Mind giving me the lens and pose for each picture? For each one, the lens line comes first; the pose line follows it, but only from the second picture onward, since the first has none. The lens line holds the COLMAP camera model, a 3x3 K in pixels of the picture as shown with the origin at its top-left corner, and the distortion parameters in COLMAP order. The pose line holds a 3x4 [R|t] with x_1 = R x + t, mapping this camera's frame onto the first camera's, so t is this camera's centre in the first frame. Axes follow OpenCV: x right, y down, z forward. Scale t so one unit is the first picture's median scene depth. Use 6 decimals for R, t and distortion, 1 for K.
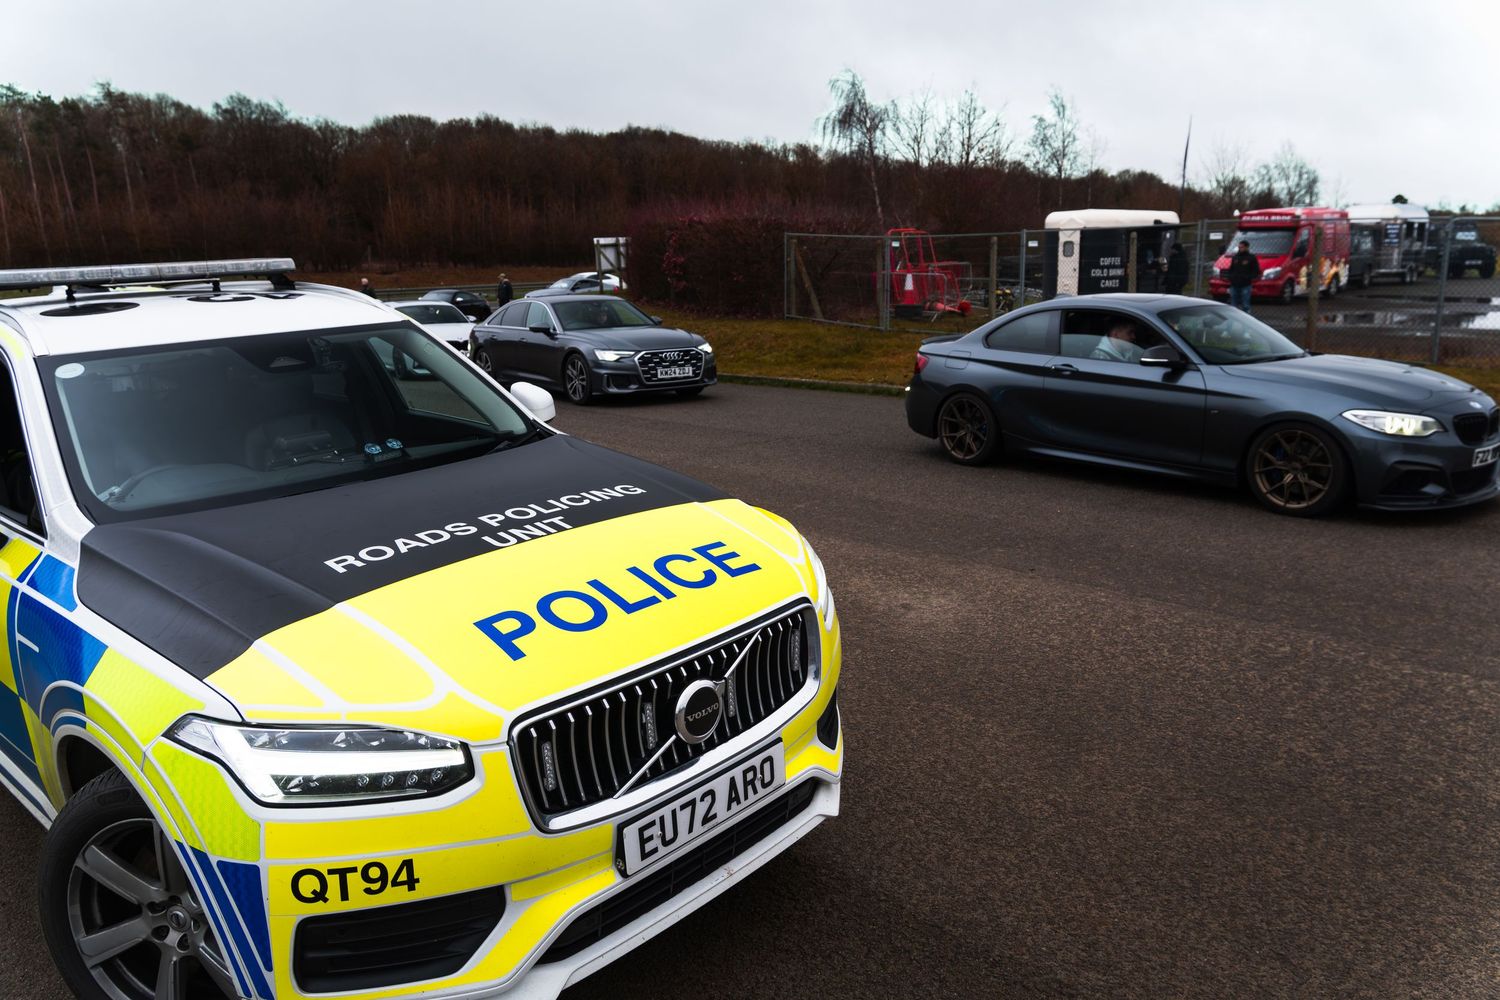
lens RADIAL K [[1118.4, 0, 750.0], [0, 1118.4, 500.0], [0, 0, 1]] dist [0.000927, -0.000827]
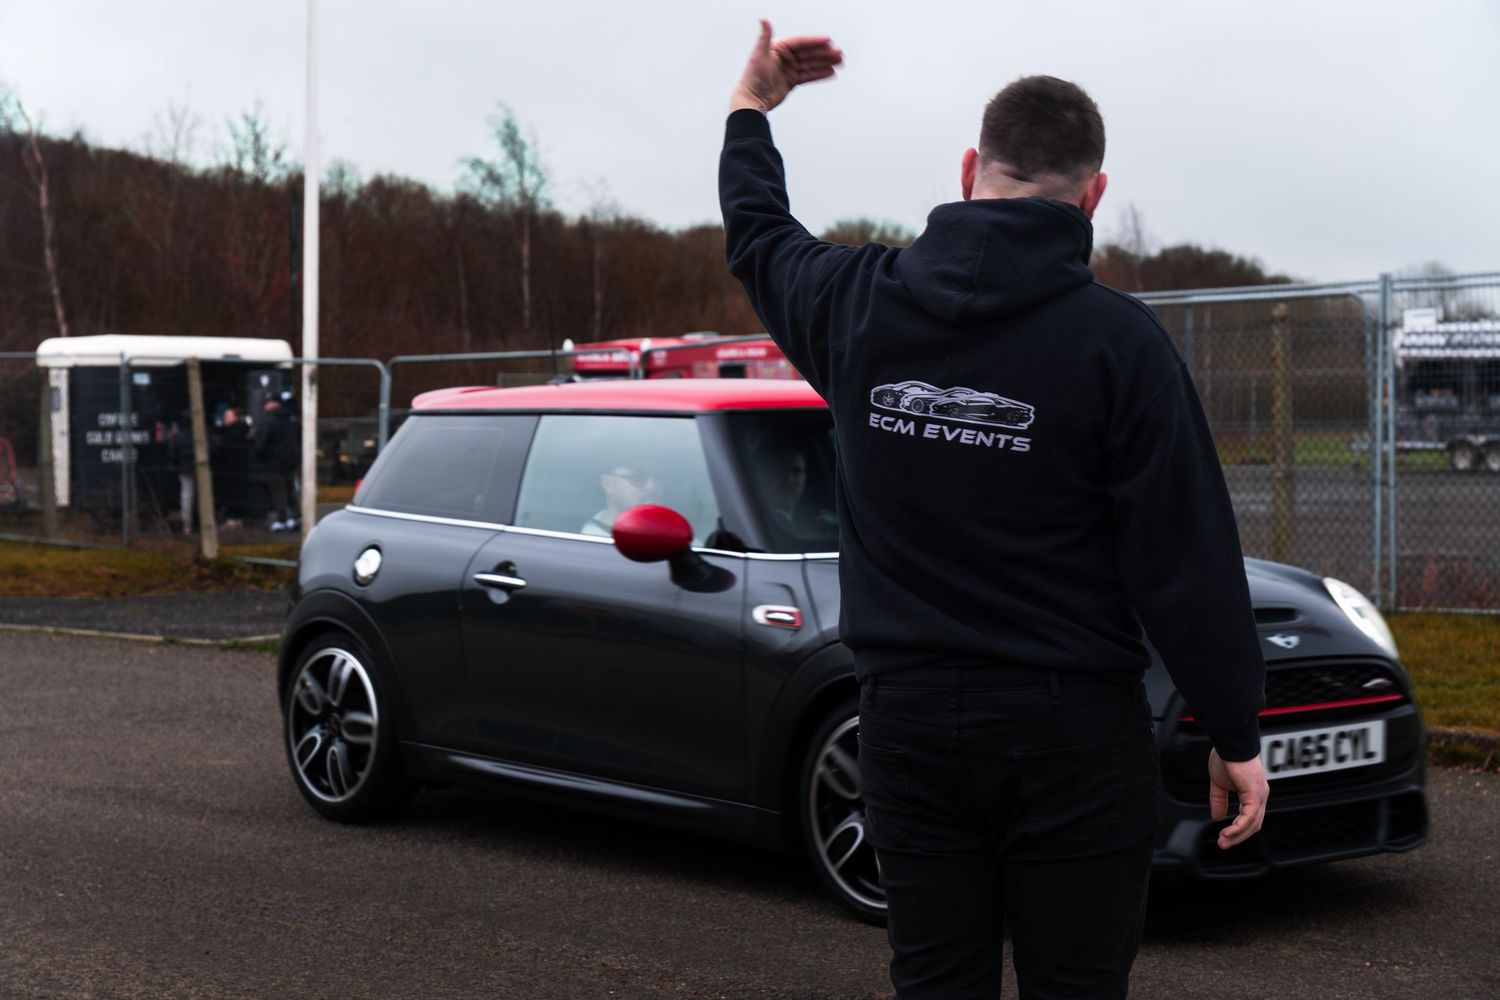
lens RADIAL K [[2746.2, 0, 750.0], [0, 2746.2, 500.0], [0, 0, 1]] dist [0.070616, 0.153349]
pose [[0.992366, 0.006334, 0.123163, 0.226757], [0.017169, 0.981859, -0.188835, 0.055998], [-0.122125, 0.189509, 0.974255, -0.233423]]
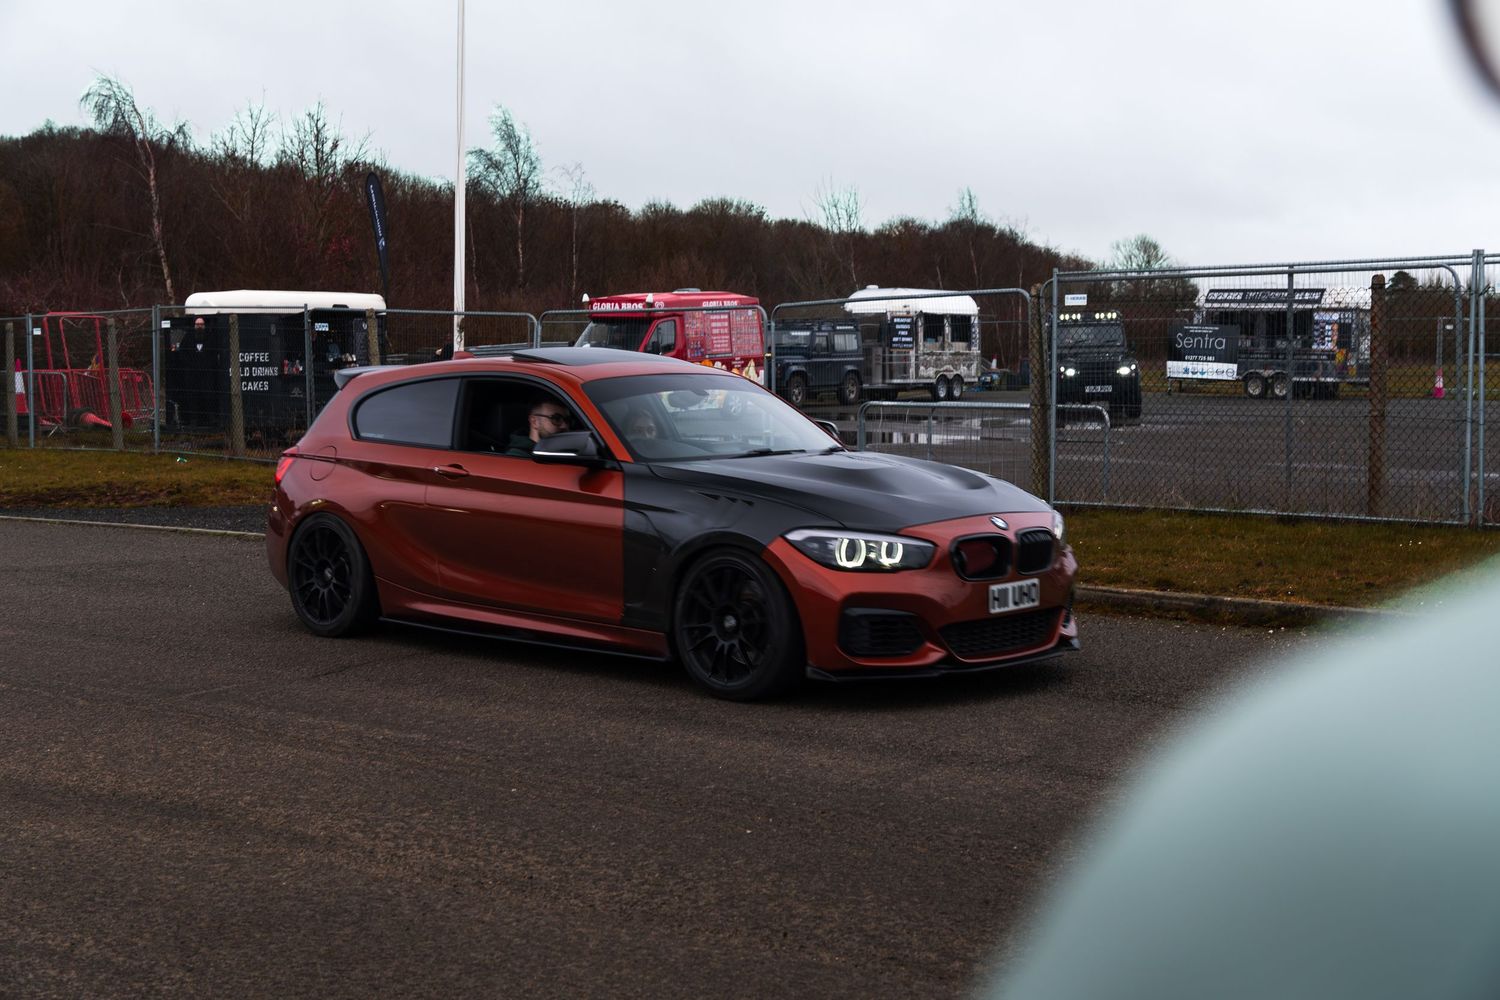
lens RADIAL K [[2084.6, 0, 750.0], [0, 2084.6, 500.0], [0, 0, 1]] dist [-0.015948, 0.095651]
pose [[0.982921, -0.000850, 0.184026, 0.186081], [0.028195, 0.988879, -0.146026, 0.046650], [-0.181855, 0.148720, 0.972014, -0.199569]]
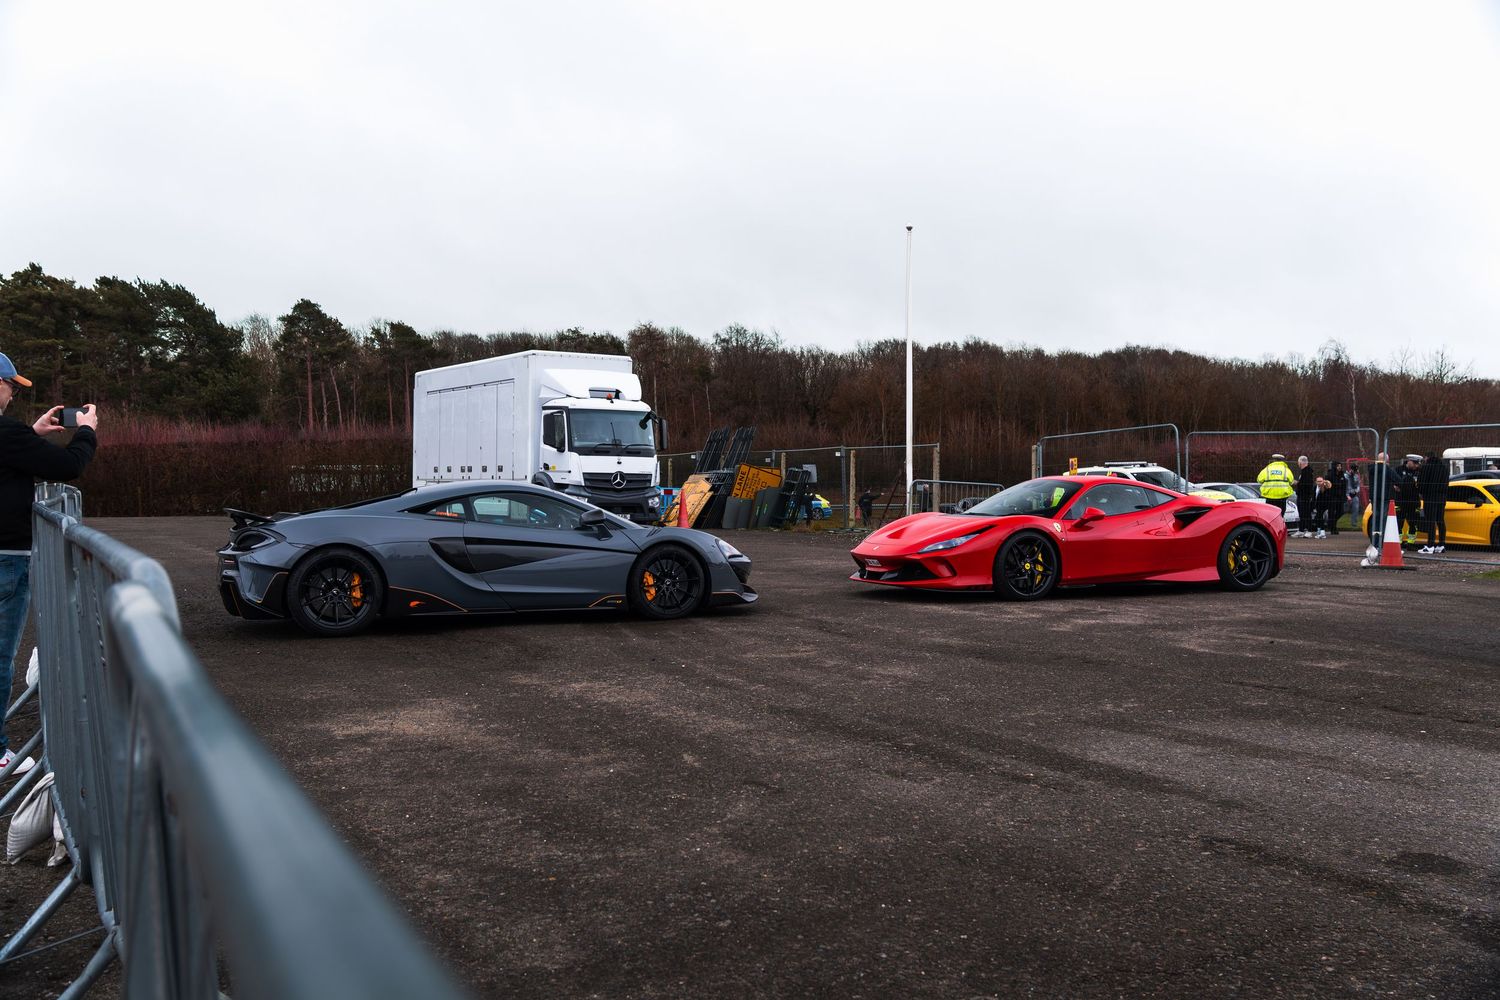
lens RADIAL K [[1431.7, 0, 750.0], [0, 1431.7, 500.0], [0, 0, 1]] dist [-0.003389, 0.009740]
pose [[0.939176, 0.019734, -0.342870, 0.018462], [-0.089733, 0.977768, -0.189518, 0.141310], [0.331507, 0.208758, 0.920067, -0.580723]]
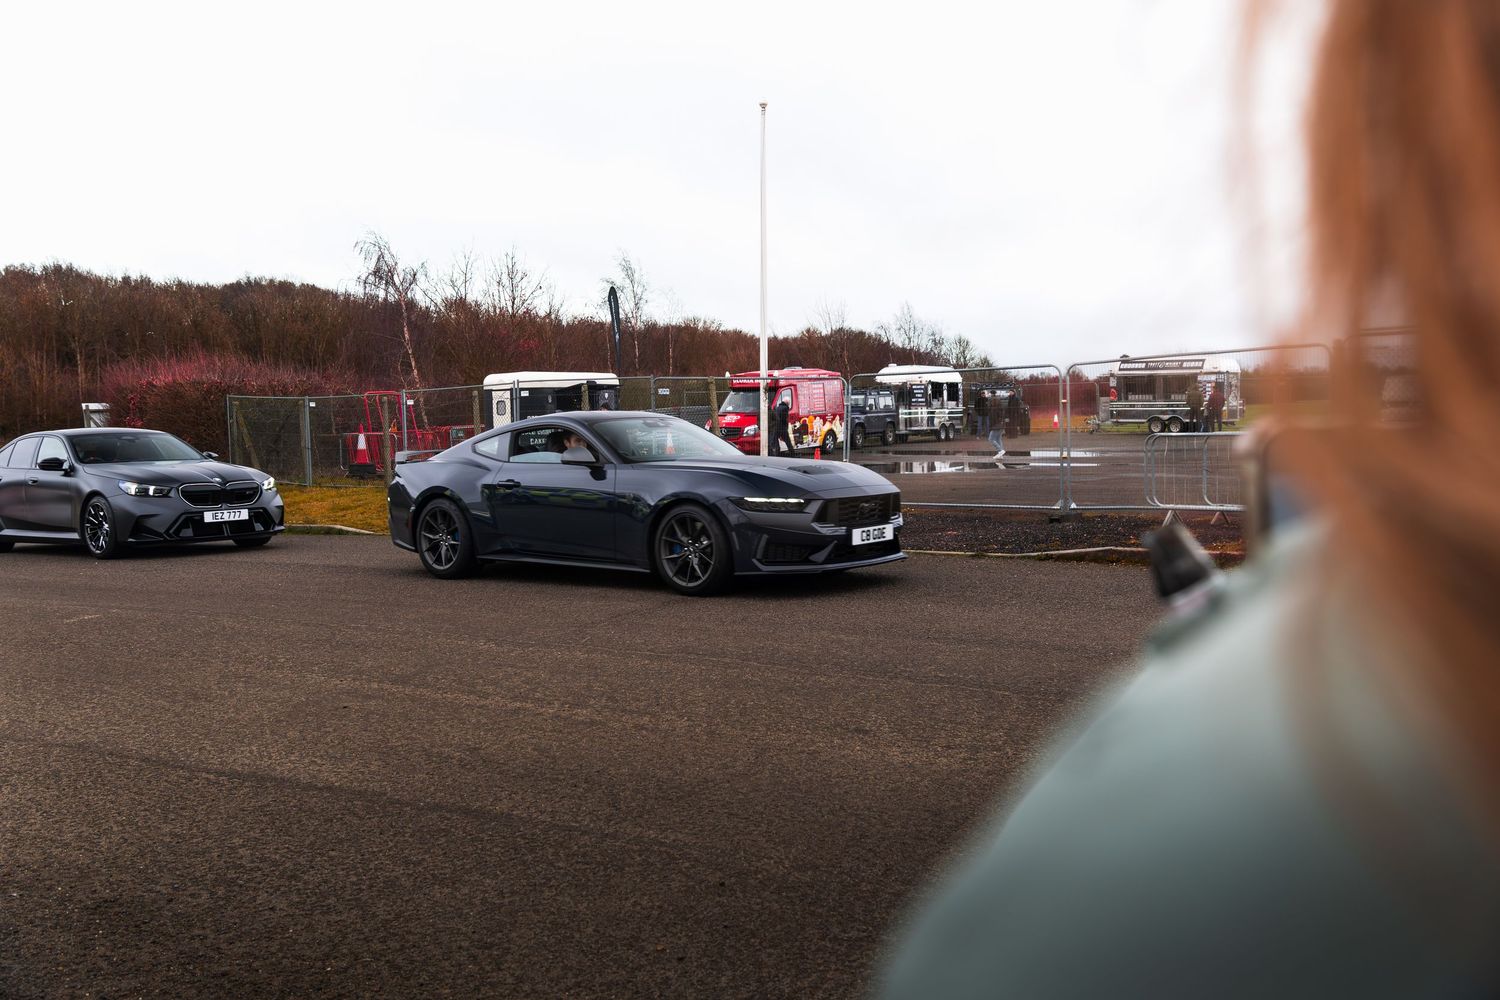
lens RADIAL K [[1361.1, 0, 750.0], [0, 1361.1, 500.0], [0, 0, 1]] dist [0.002711, 0.047594]
pose [[0.974412, -0.023764, 0.223508, 0.107536], [0.059359, 0.986300, -0.153914, 0.035750], [-0.216789, 0.163243, 0.962473, -0.134091]]
